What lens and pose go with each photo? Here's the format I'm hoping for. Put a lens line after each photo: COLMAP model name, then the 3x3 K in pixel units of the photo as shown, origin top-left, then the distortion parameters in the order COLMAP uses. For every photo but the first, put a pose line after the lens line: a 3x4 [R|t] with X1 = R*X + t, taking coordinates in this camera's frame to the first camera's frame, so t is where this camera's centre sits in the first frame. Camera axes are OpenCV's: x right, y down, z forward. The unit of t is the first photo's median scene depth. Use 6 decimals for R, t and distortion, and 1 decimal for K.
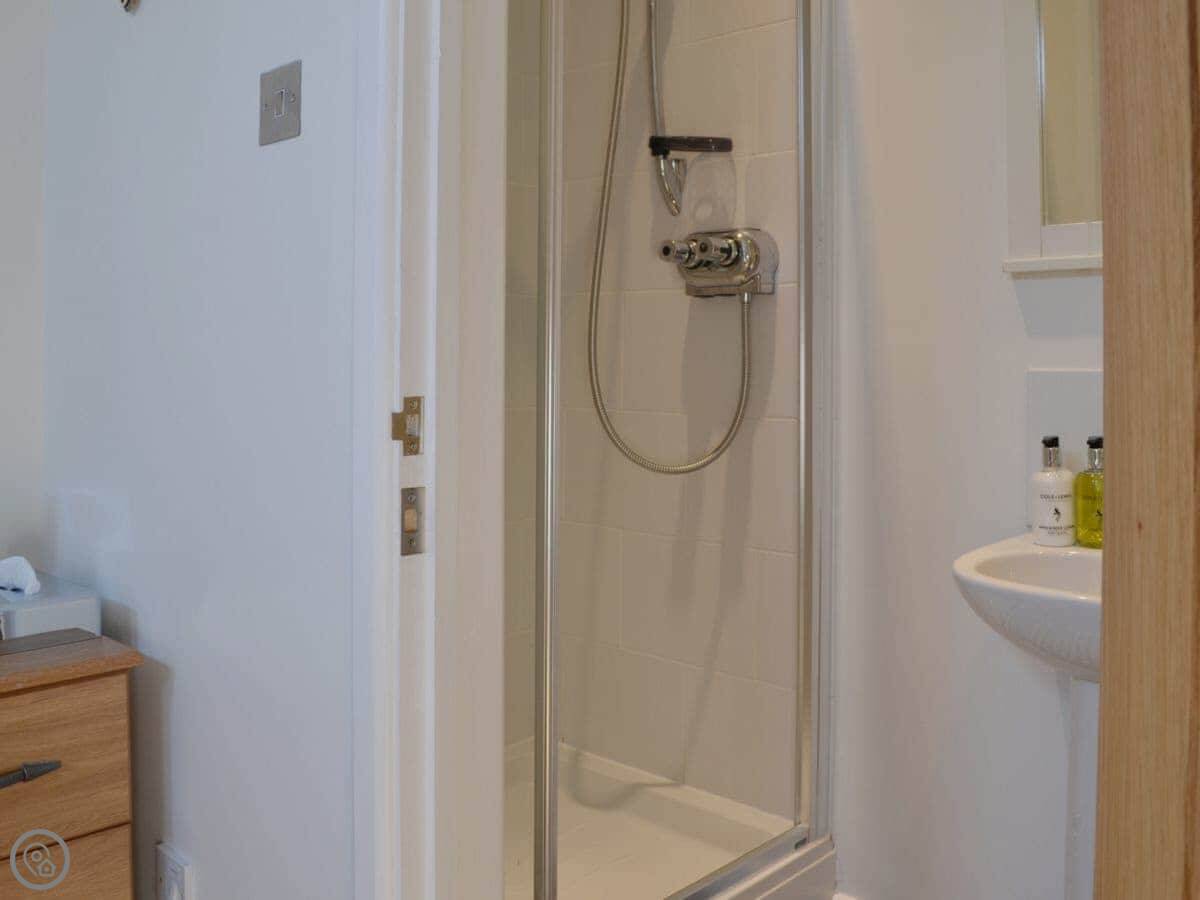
lens RADIAL K [[1102.8, 0, 597.5], [0, 1102.8, 396.1], [0, 0, 1]] dist [0.006005, -0.002502]
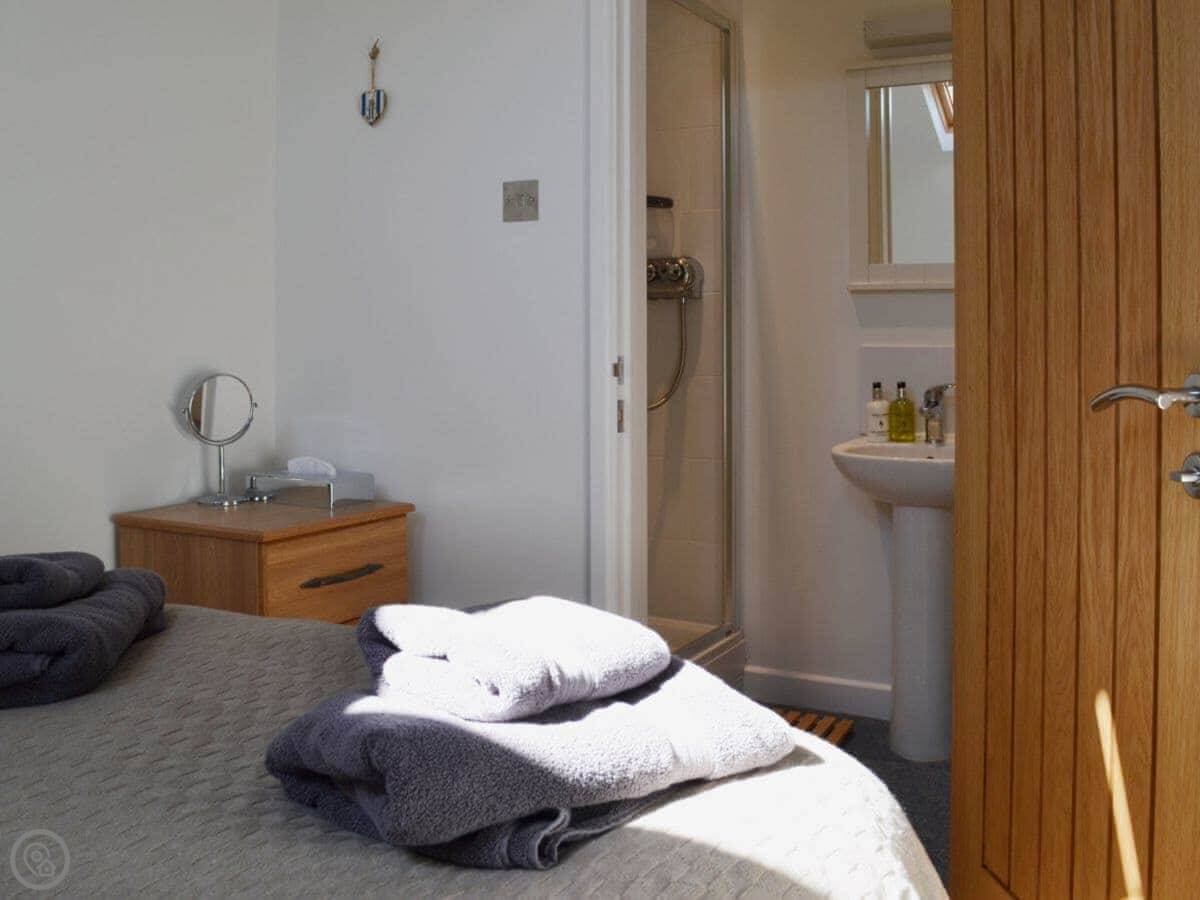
lens RADIAL K [[1102.8, 0, 597.5], [0, 1102.8, 396.1], [0, 0, 1]] dist [0.006005, -0.002502]
pose [[0.972169, -0.008507, 0.234125, -0.460849], [0.005546, 0.999896, 0.013303, 0.032754], [-0.234214, -0.011634, 0.972115, -0.655627]]
